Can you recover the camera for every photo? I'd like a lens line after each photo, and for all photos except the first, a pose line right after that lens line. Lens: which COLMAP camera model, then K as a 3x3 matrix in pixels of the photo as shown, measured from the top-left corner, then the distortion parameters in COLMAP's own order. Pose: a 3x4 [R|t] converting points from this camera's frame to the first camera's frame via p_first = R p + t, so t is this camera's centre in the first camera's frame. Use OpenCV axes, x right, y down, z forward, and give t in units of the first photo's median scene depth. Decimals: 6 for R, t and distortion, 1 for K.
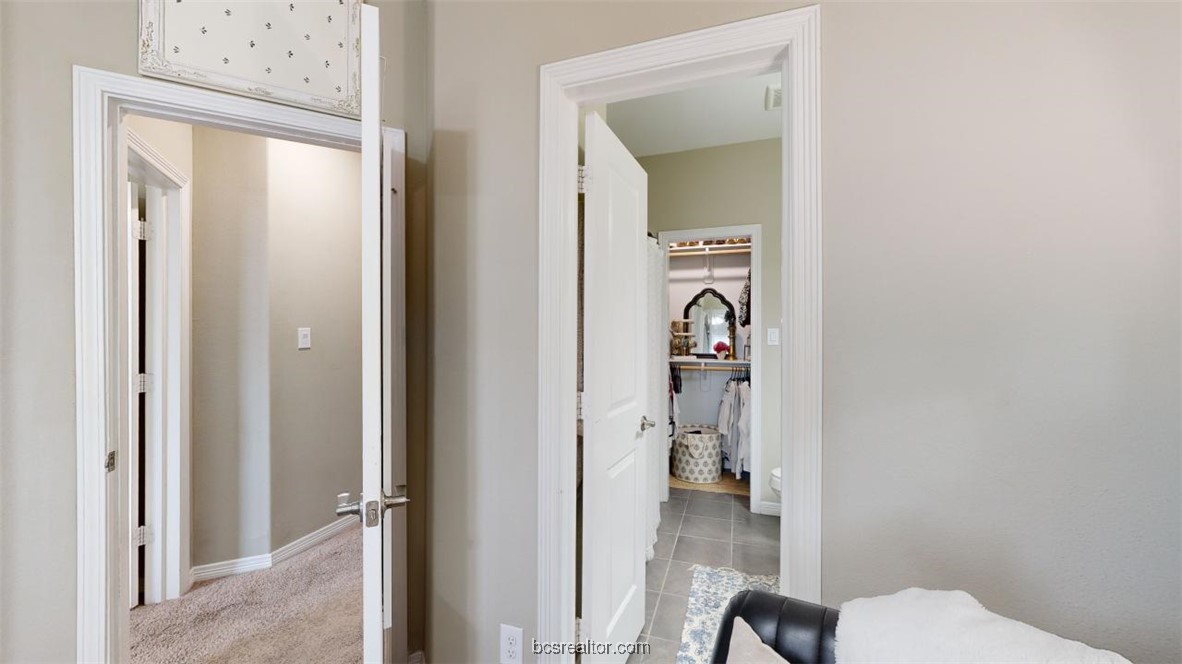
lens RADIAL K [[474.2, 0, 591.0], [0, 474.2, 332.0], [0, 0, 1]] dist [0.007893, 0.000234]
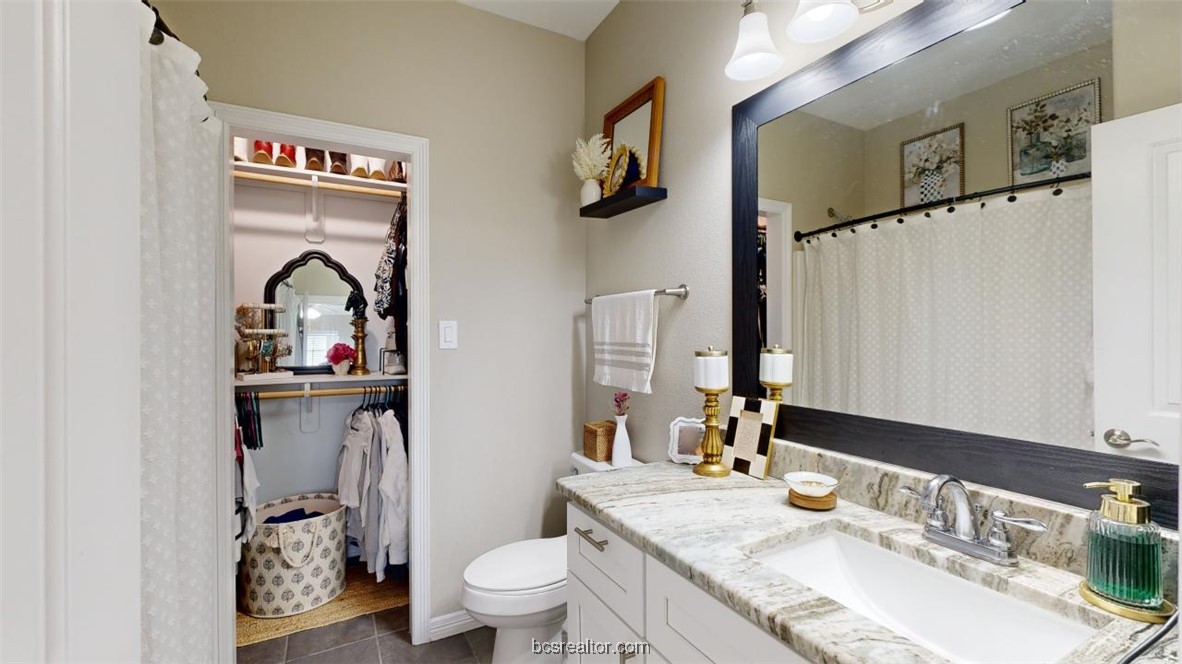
lens RADIAL K [[495.5, 0, 591.0], [0, 495.5, 332.0], [0, 0, 1]] dist [-0.001210, -0.000122]
pose [[0.691625, -0.004661, 0.722242, 0.050330], [0.004844, 0.999987, 0.001816, 0.006155], [-0.722241, 0.002243, 0.691638, 0.374122]]
